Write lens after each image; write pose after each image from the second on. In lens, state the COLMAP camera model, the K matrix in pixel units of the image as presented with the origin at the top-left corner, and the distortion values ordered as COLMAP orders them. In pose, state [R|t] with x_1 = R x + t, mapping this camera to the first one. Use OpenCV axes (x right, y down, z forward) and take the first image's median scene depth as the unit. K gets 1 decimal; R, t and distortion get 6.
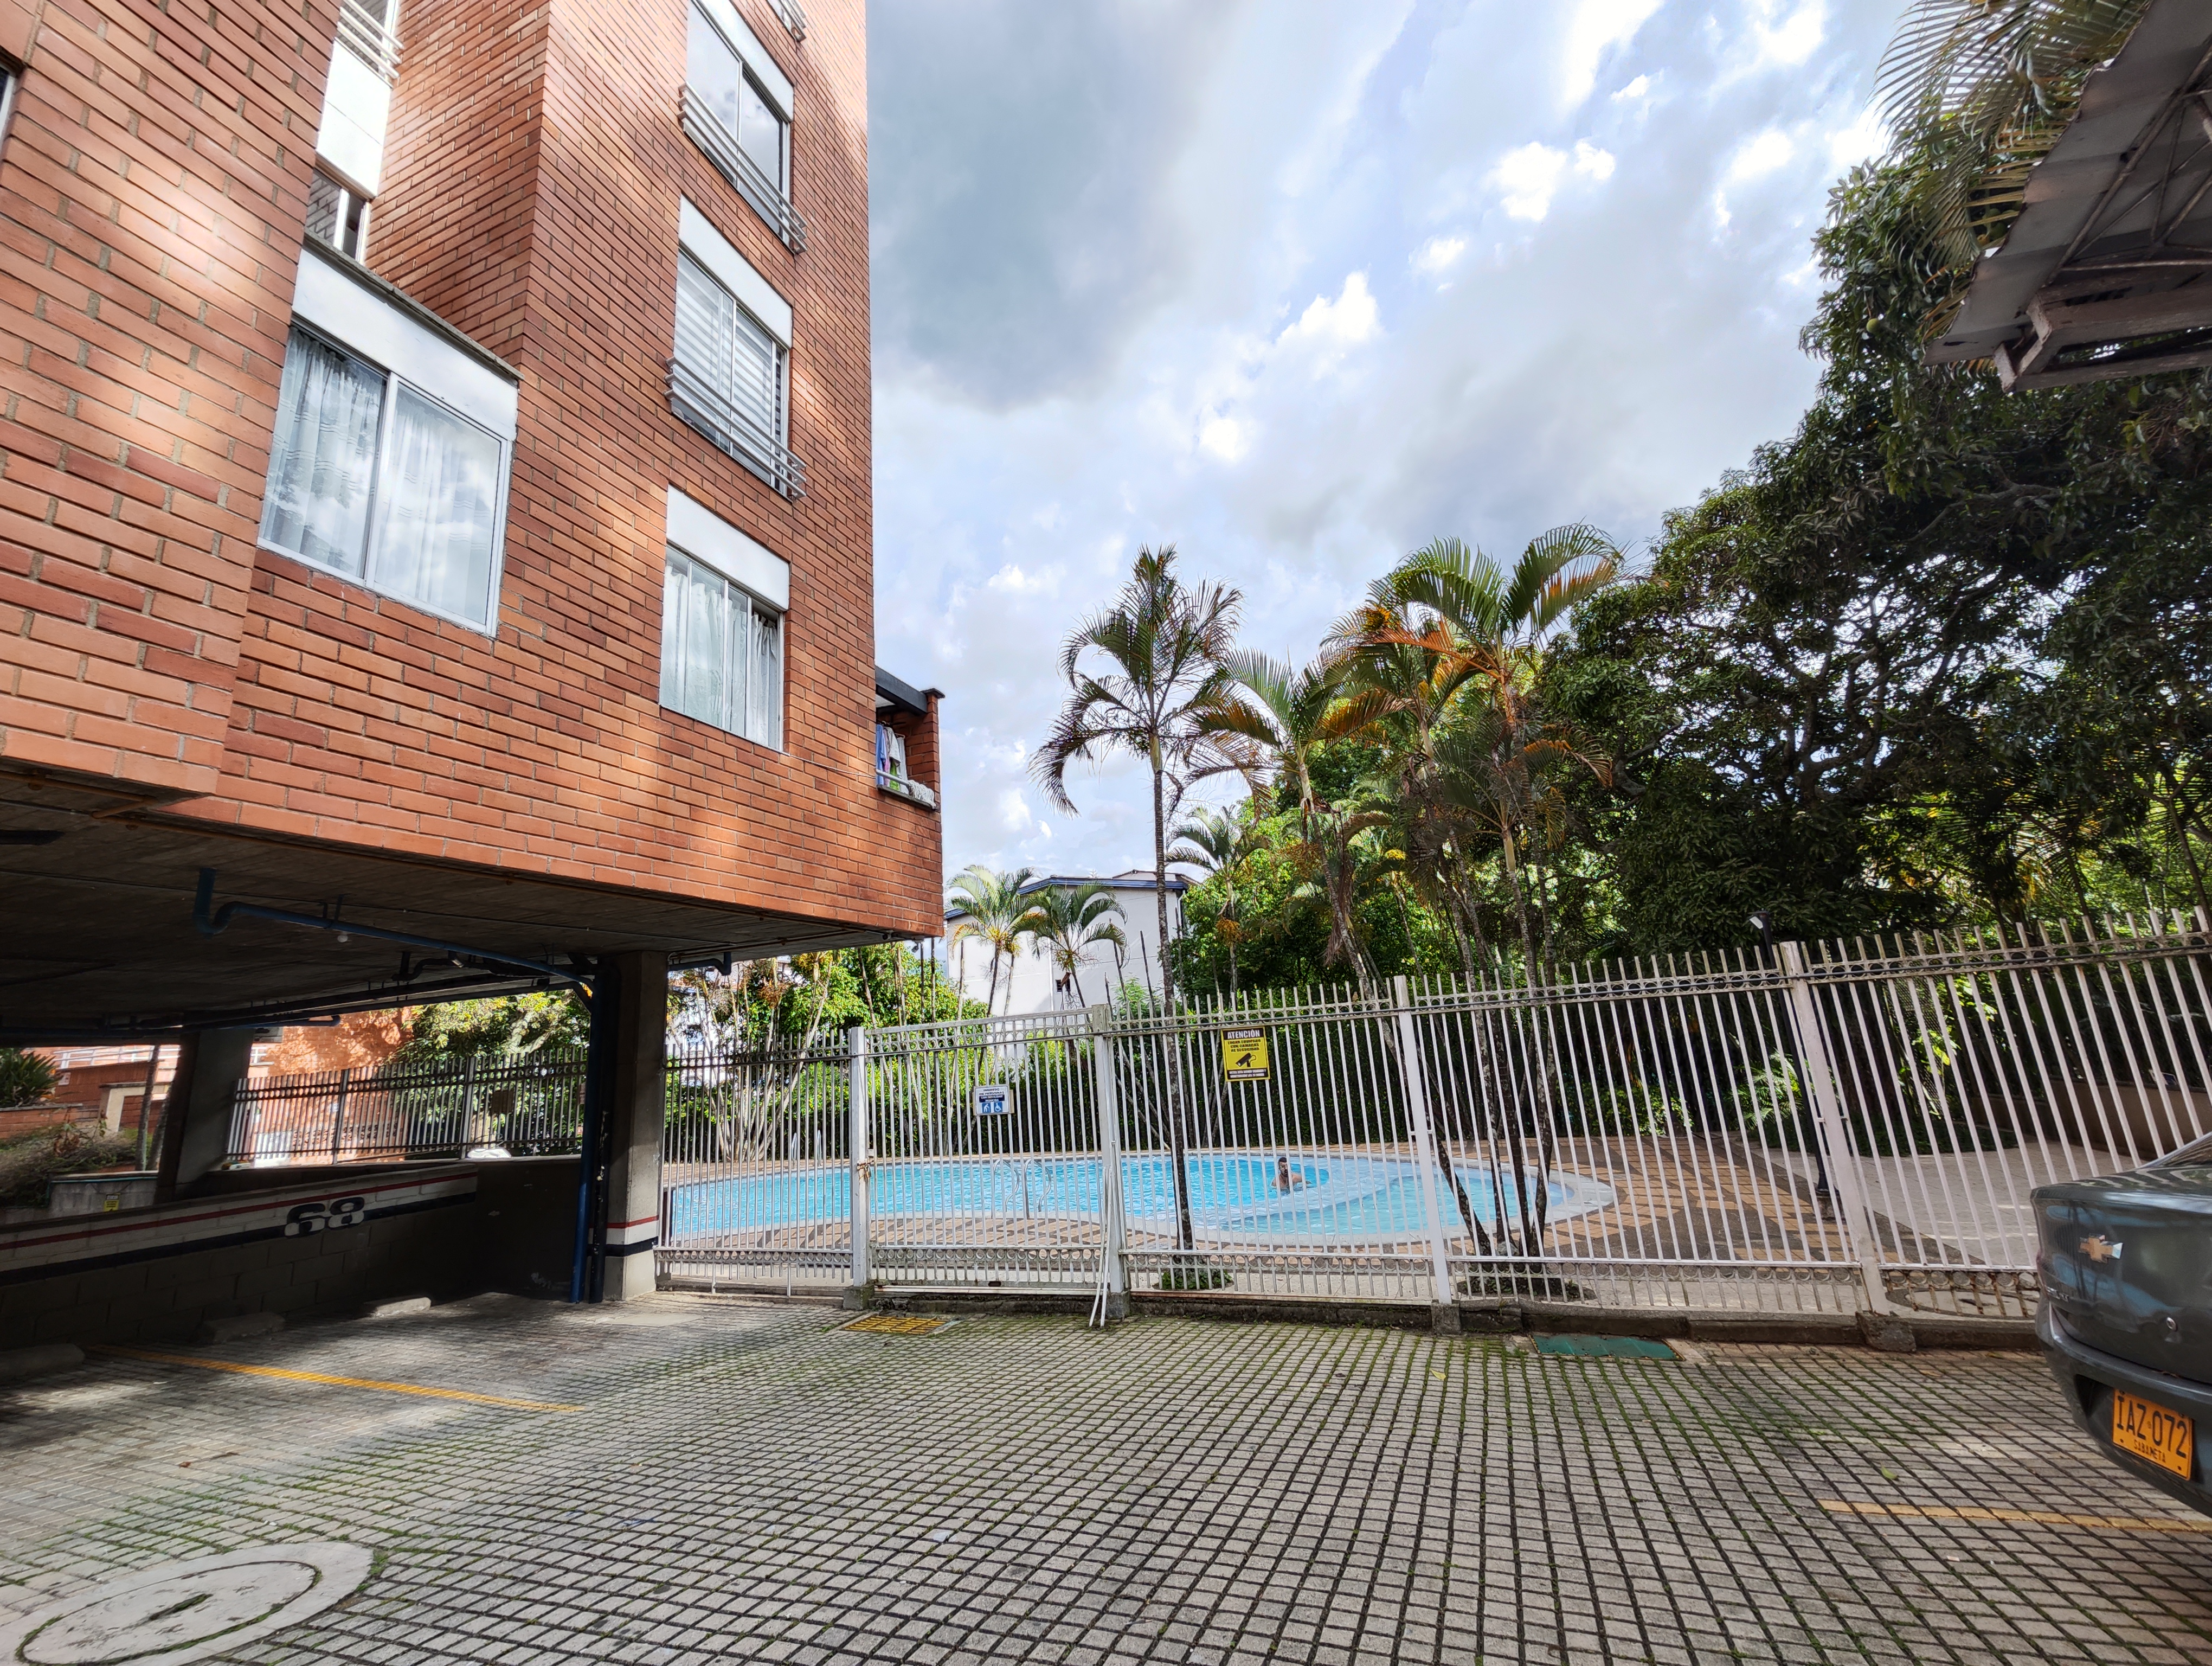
lens RADIAL K [[907.8, 0, 1099.3], [0, 907.8, 837.6], [0, 0, 1]] dist [0.002905, 0.000336]
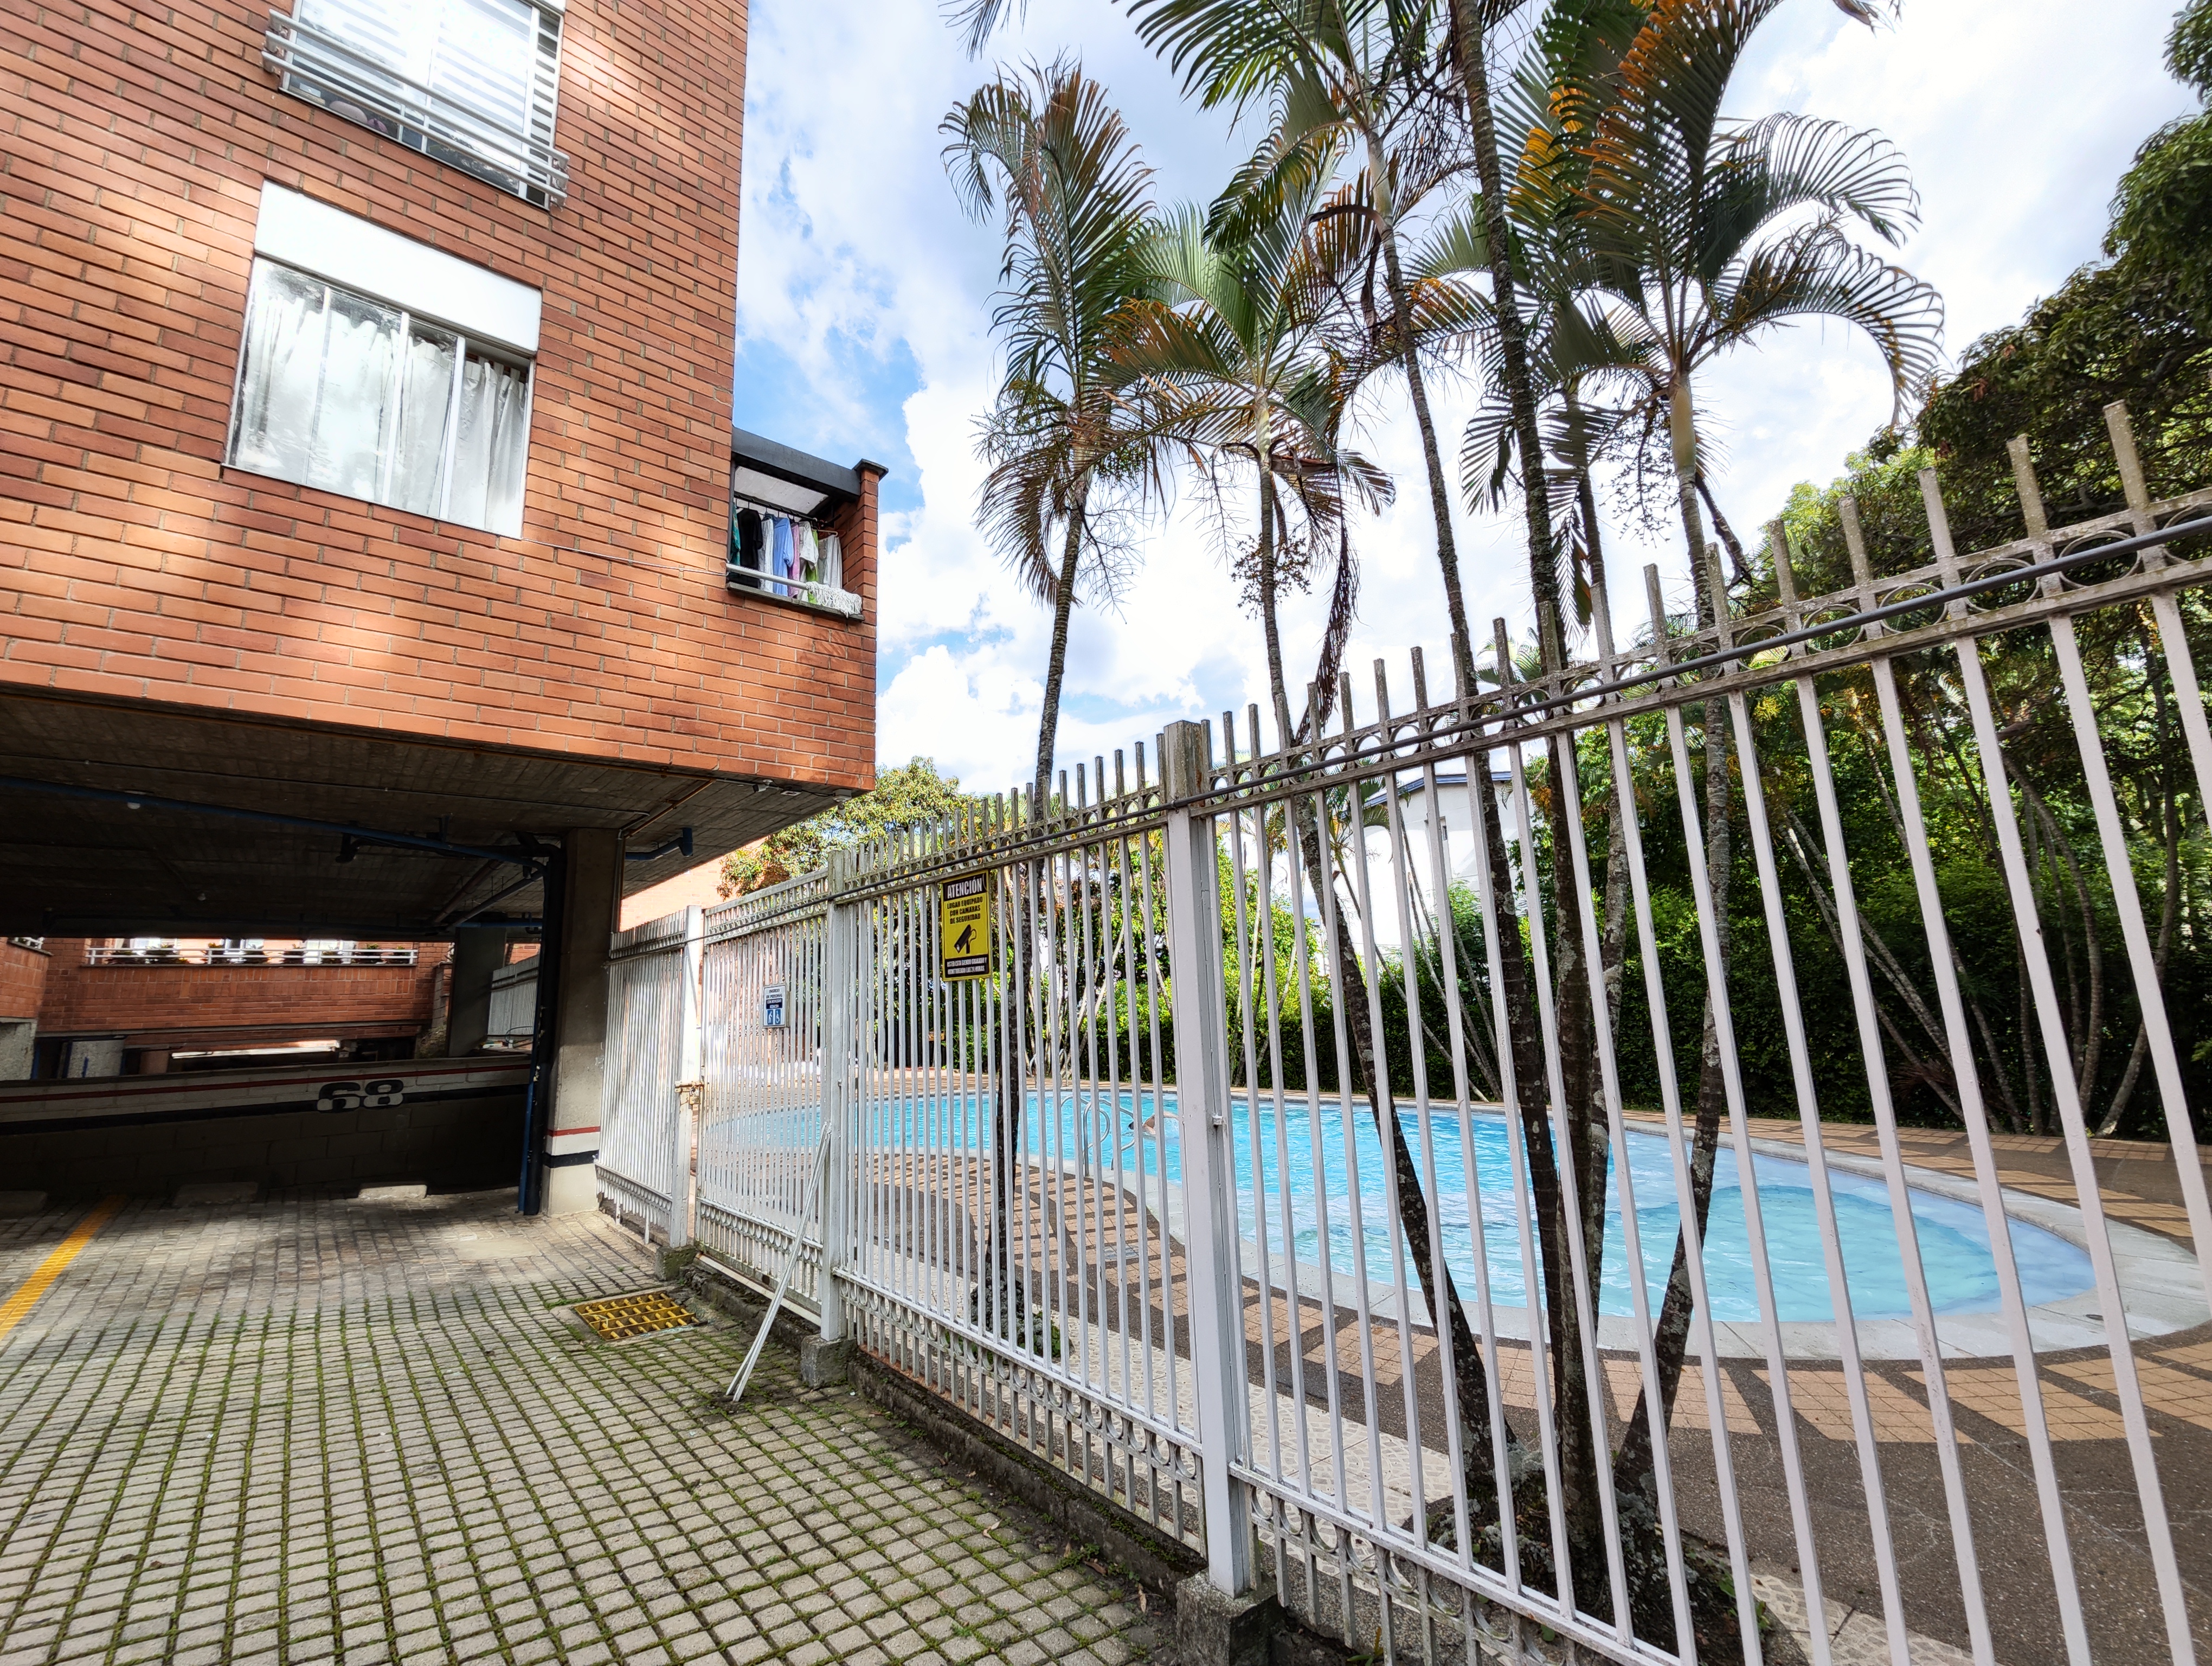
lens RADIAL K [[907.8, 0, 1115.7], [0, 907.8, 827.2], [0, 0, 1]] dist [0.002905, 0.000336]
pose [[0.886539, -0.053366, -0.459565, 0.404731], [0.083066, 0.995544, 0.044635, 0.146040], [0.455136, -0.077745, 0.887022, 0.521860]]
